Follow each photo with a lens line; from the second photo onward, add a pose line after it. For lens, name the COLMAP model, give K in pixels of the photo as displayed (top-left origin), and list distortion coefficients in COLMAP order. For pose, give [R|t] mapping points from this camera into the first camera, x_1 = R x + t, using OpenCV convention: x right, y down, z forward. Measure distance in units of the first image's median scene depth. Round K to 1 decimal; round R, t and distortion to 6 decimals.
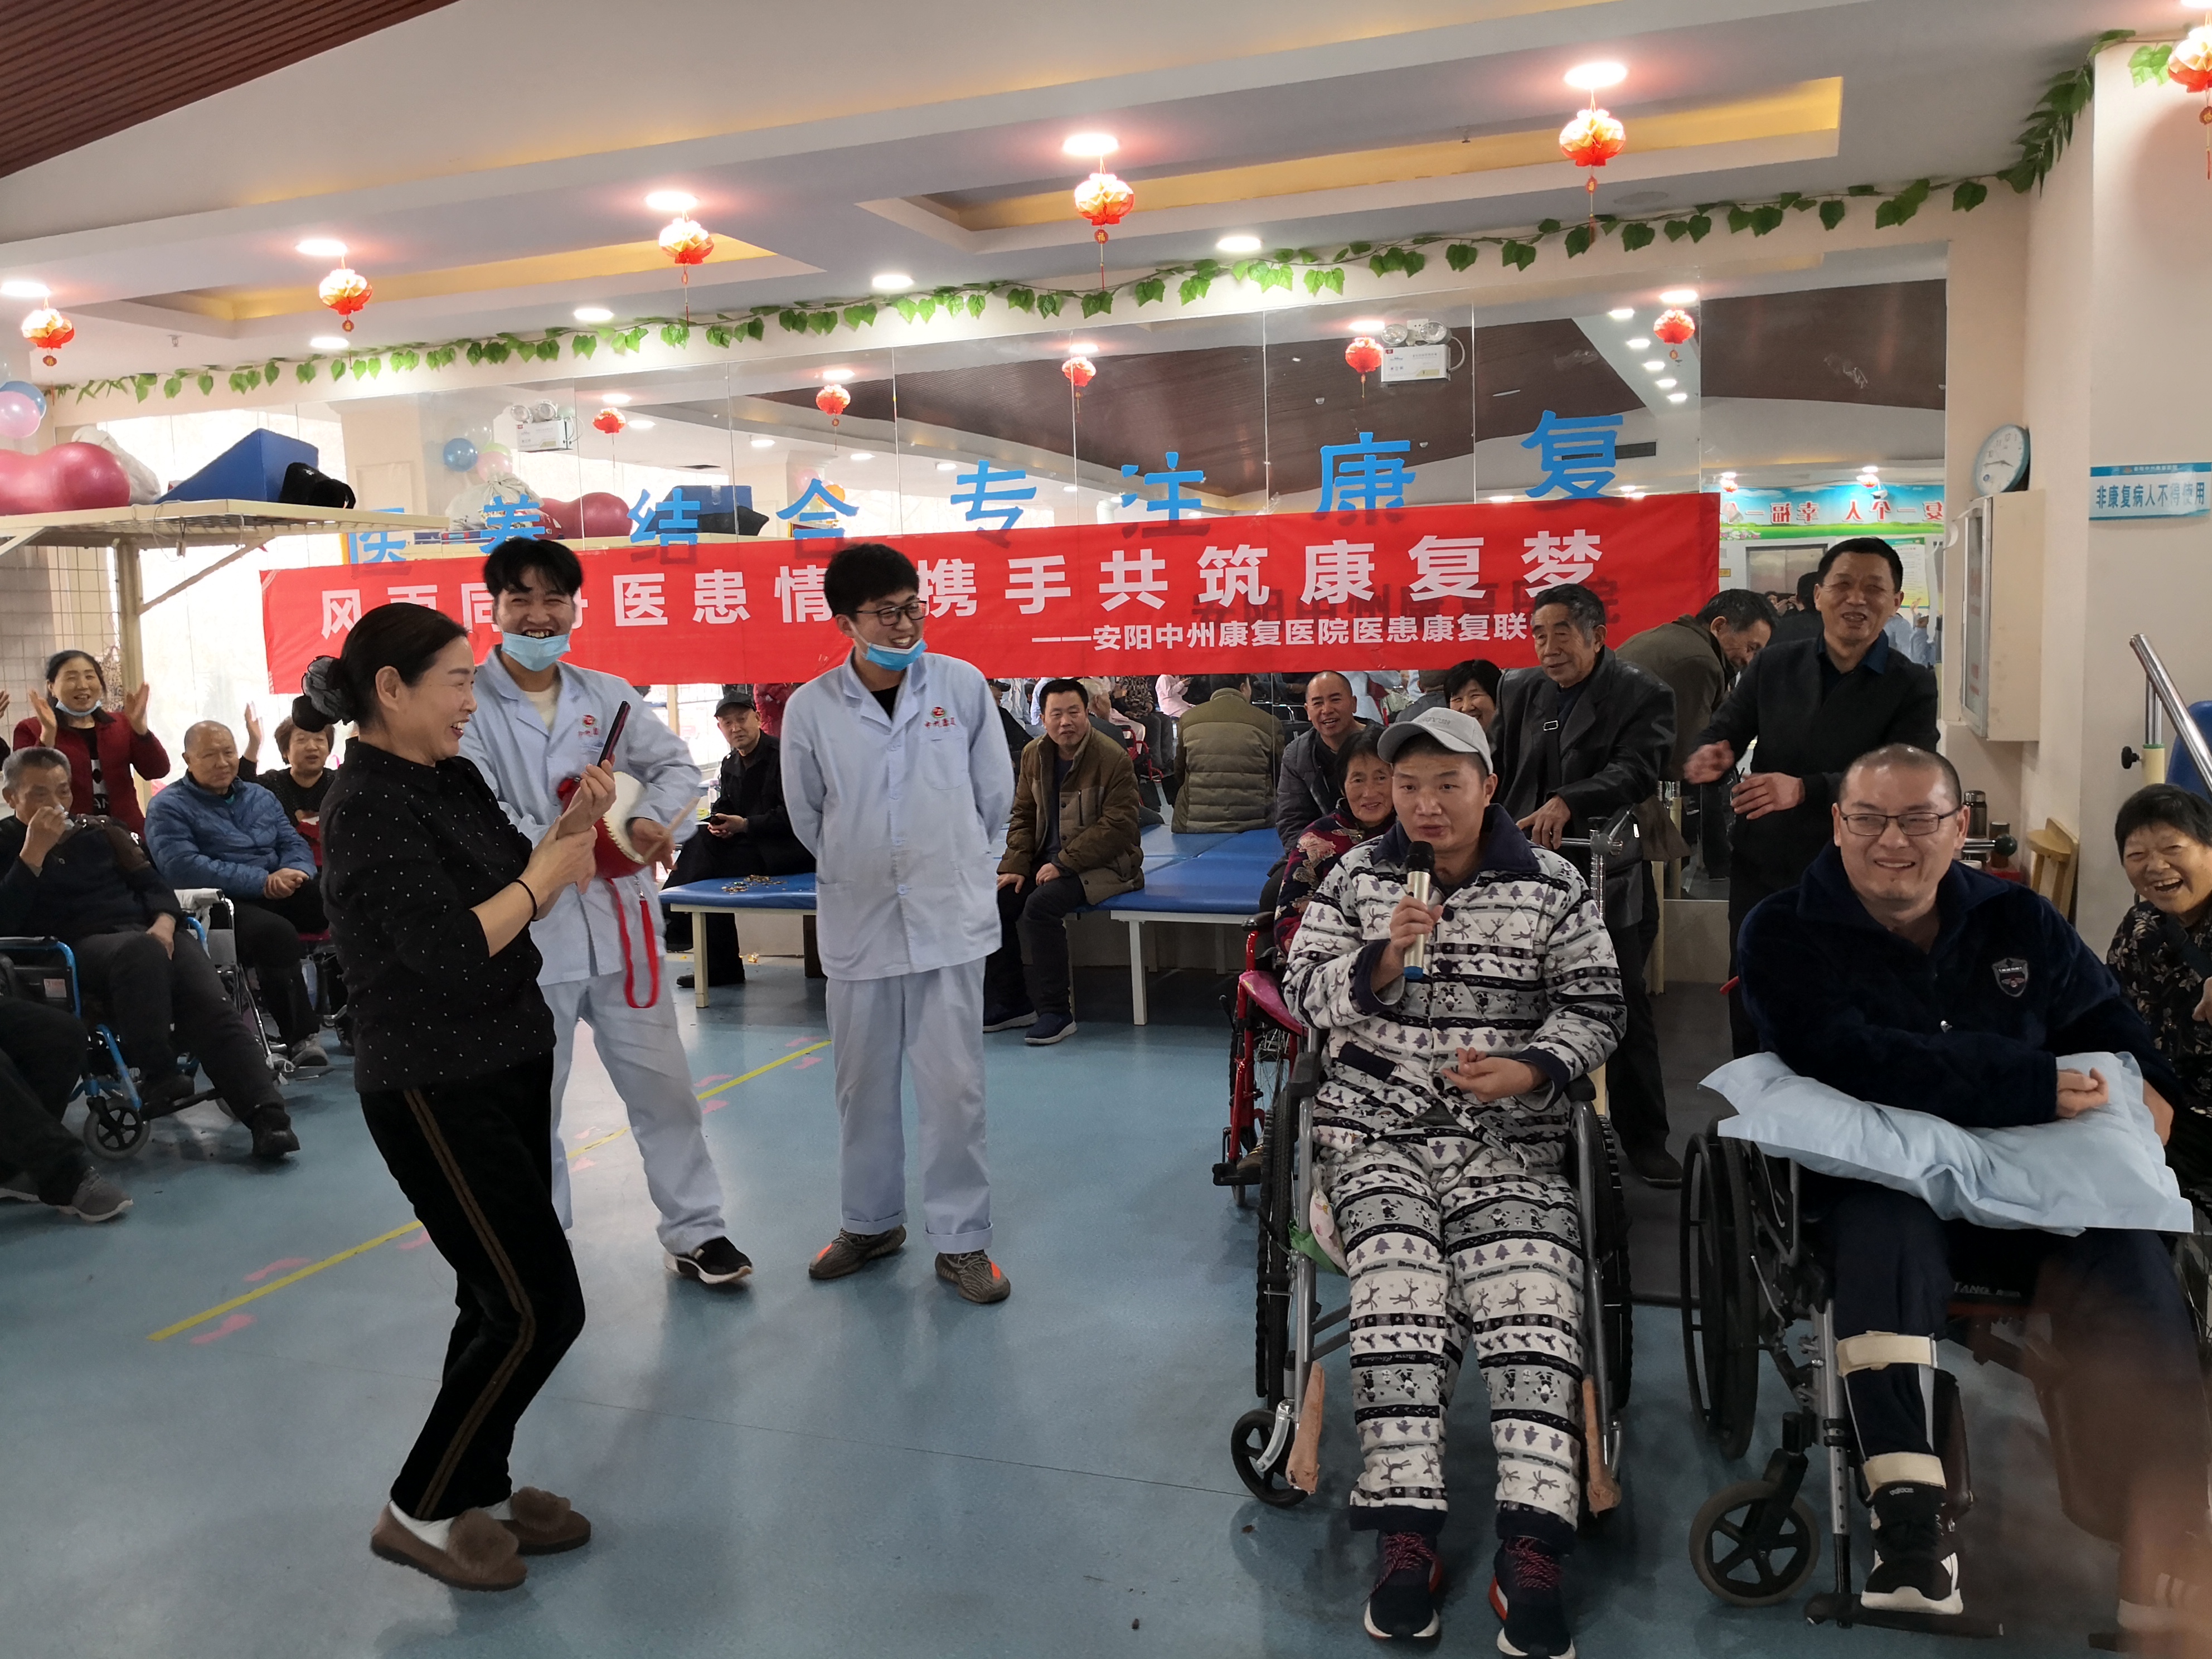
lens RADIAL K [[1809.1, 0, 1104.5], [0, 1809.1, 831.9], [0, 0, 1]] dist [0.024795, -0.052403]
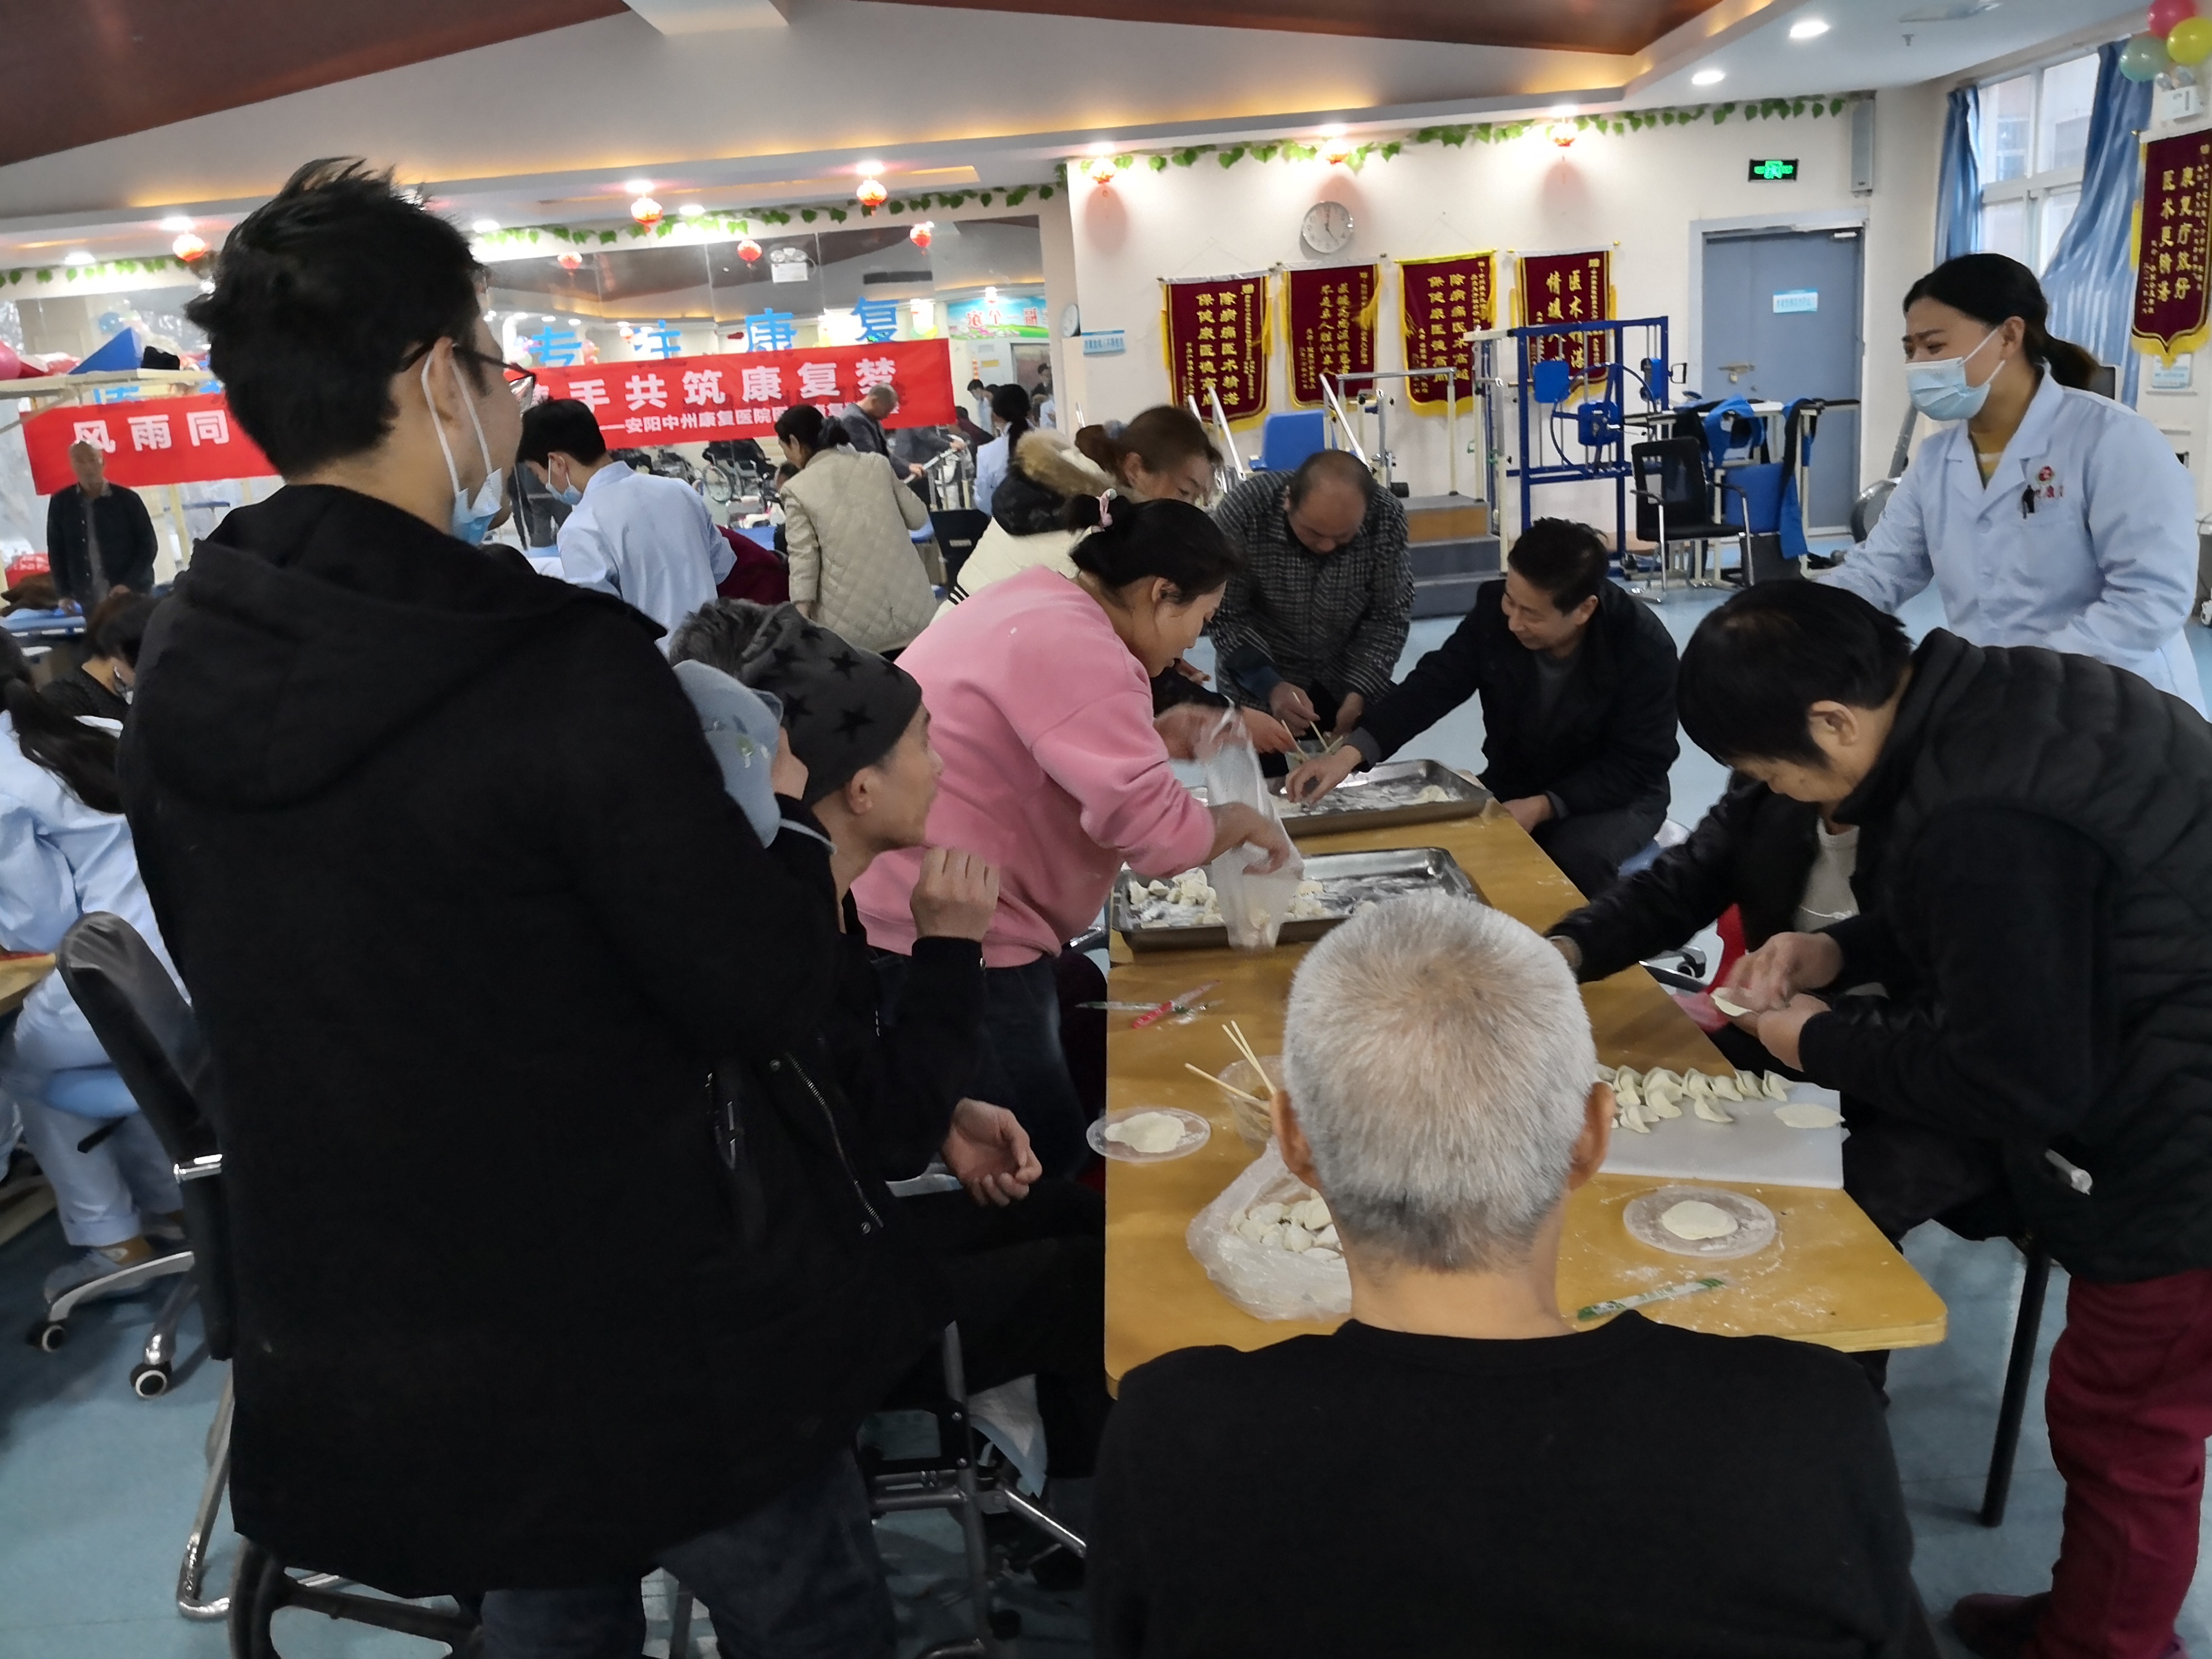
lens RADIAL K [[1809.1, 0, 1123.9], [0, 1809.1, 819.9], [0, 0, 1]] dist [0.024795, -0.052403]
pose [[0.926389, -0.127010, 0.354503, -0.242104], [0.089306, 0.988648, 0.120832, 0.108640], [-0.365825, -0.080278, 0.927215, -0.903873]]
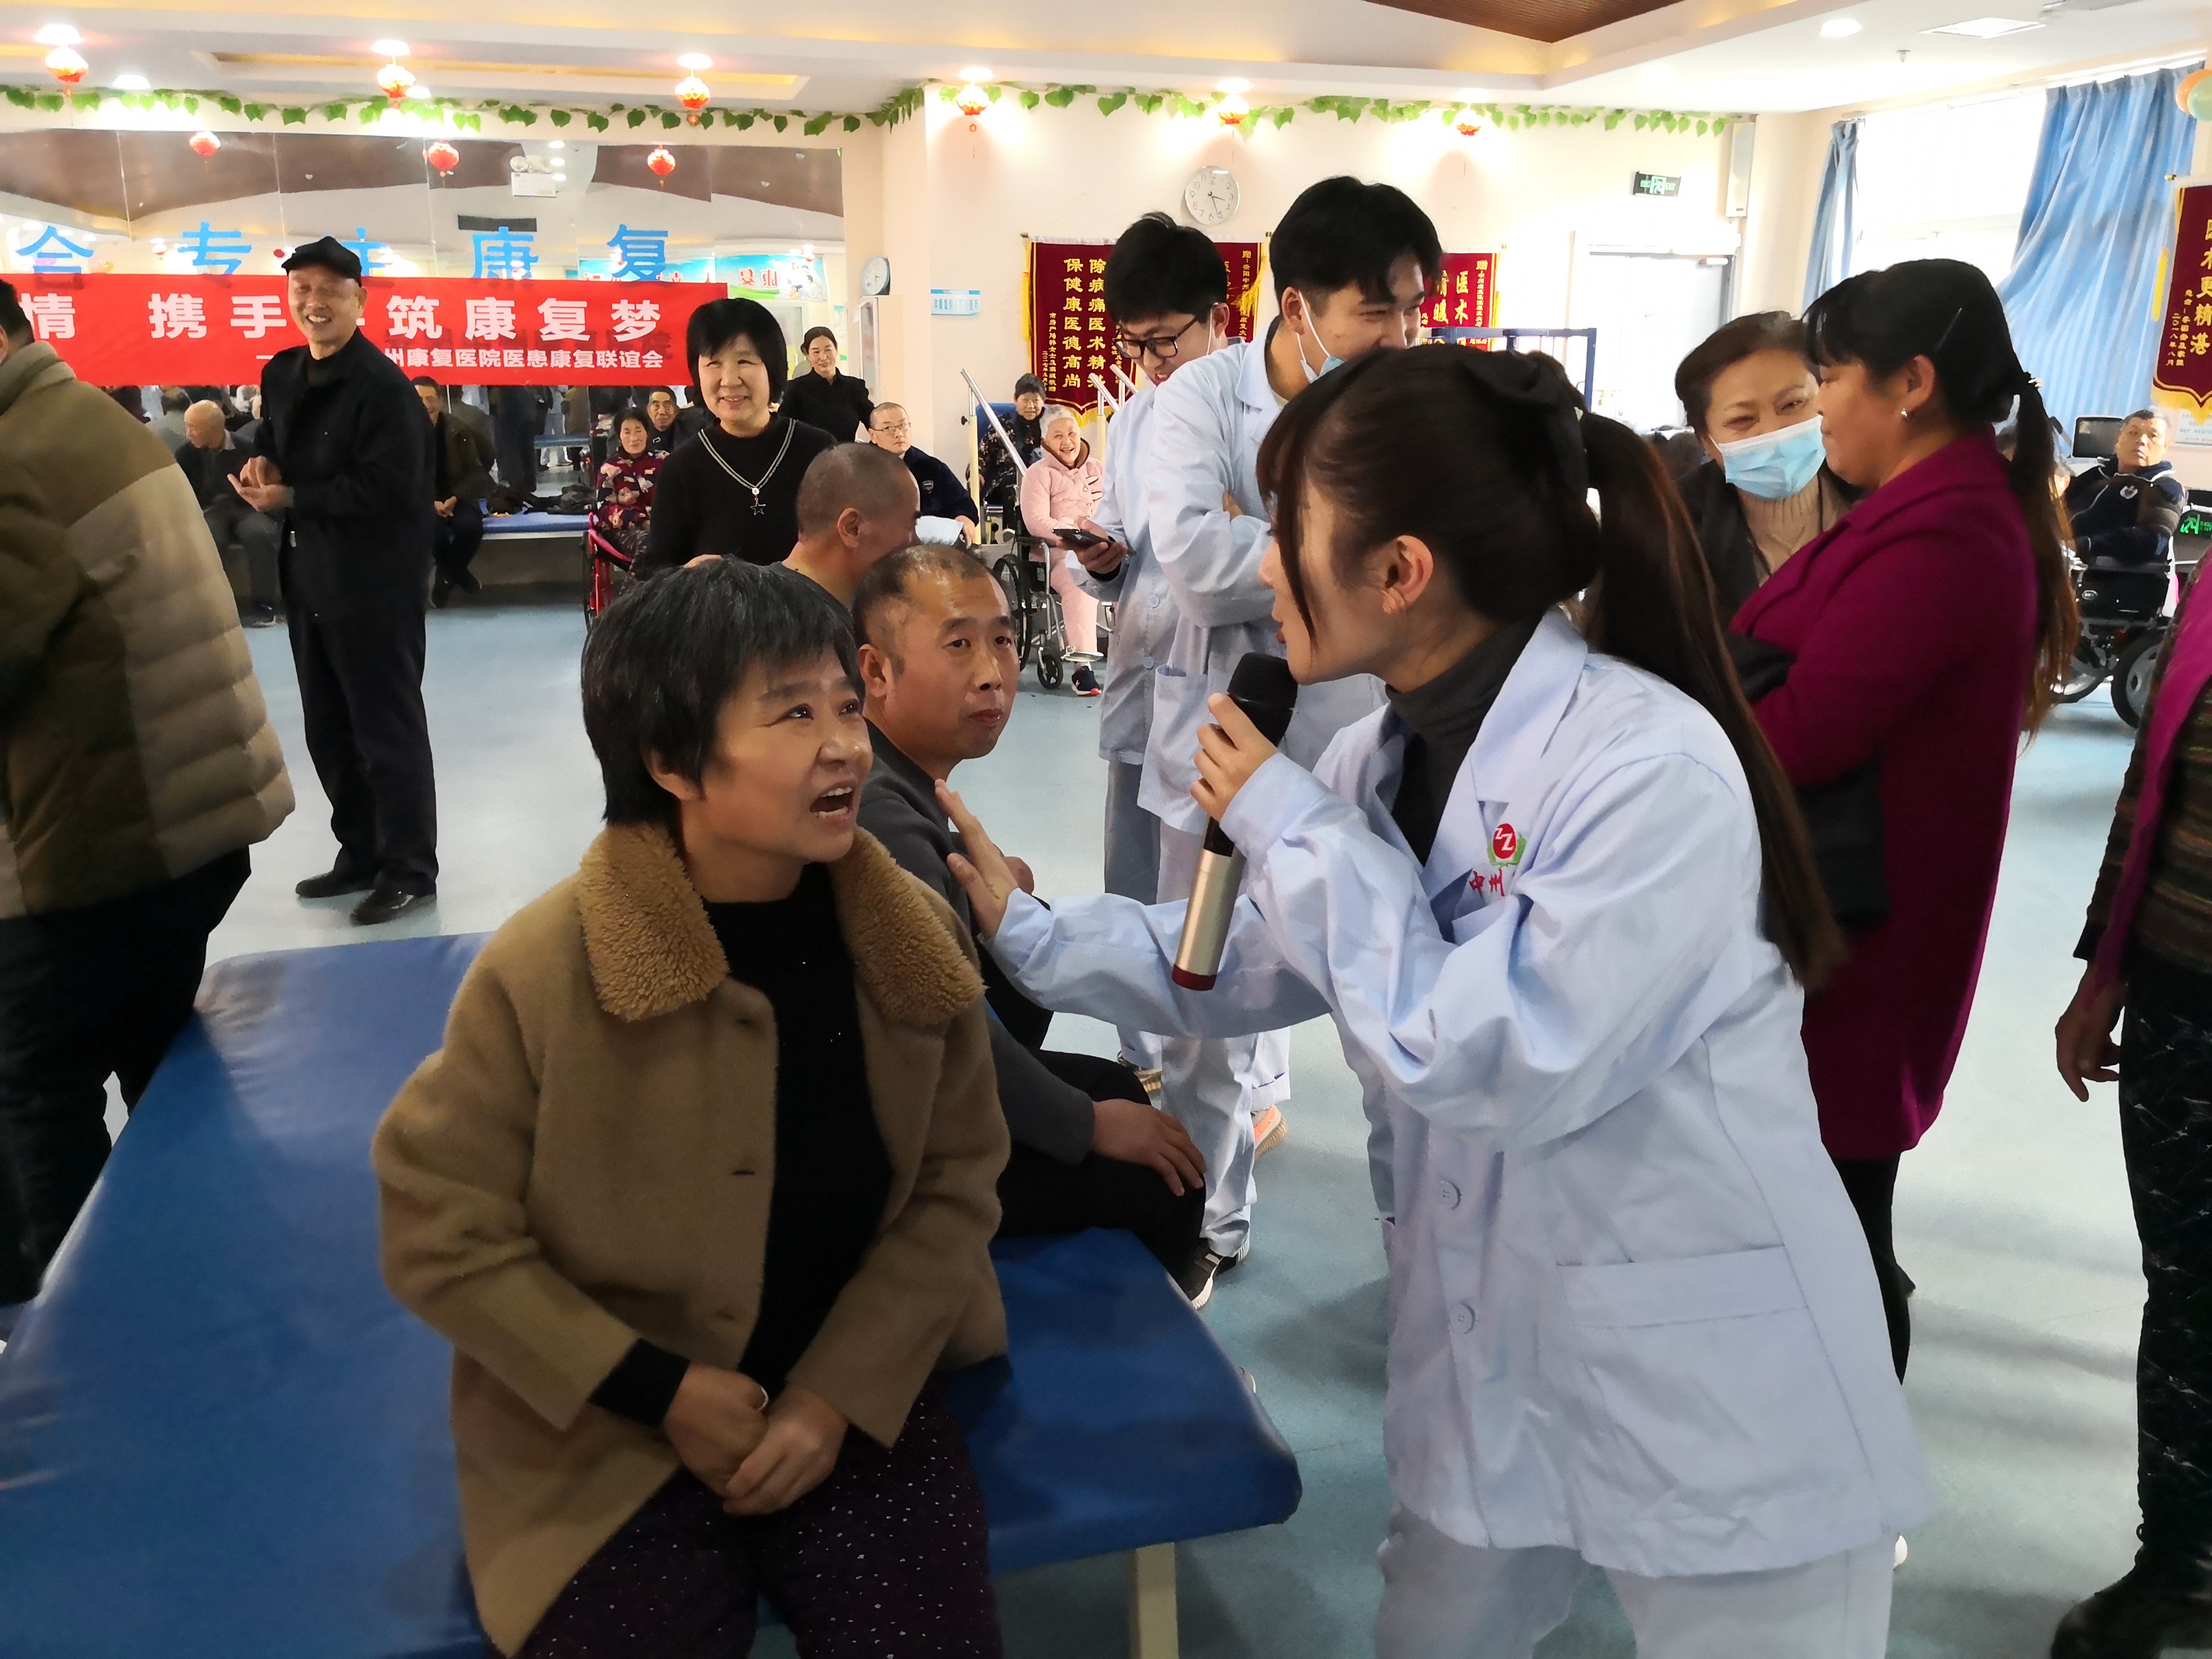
lens RADIAL K [[1807.3, 0, 1120.6], [0, 1807.3, 829.9], [0, 0, 1]] dist [0.021396, -0.041229]
pose [[0.797681, -0.119555, 0.591111, -0.393671], [0.040622, 0.988579, 0.145127, 0.081484], [-0.601710, -0.091753, 0.793427, -0.564992]]
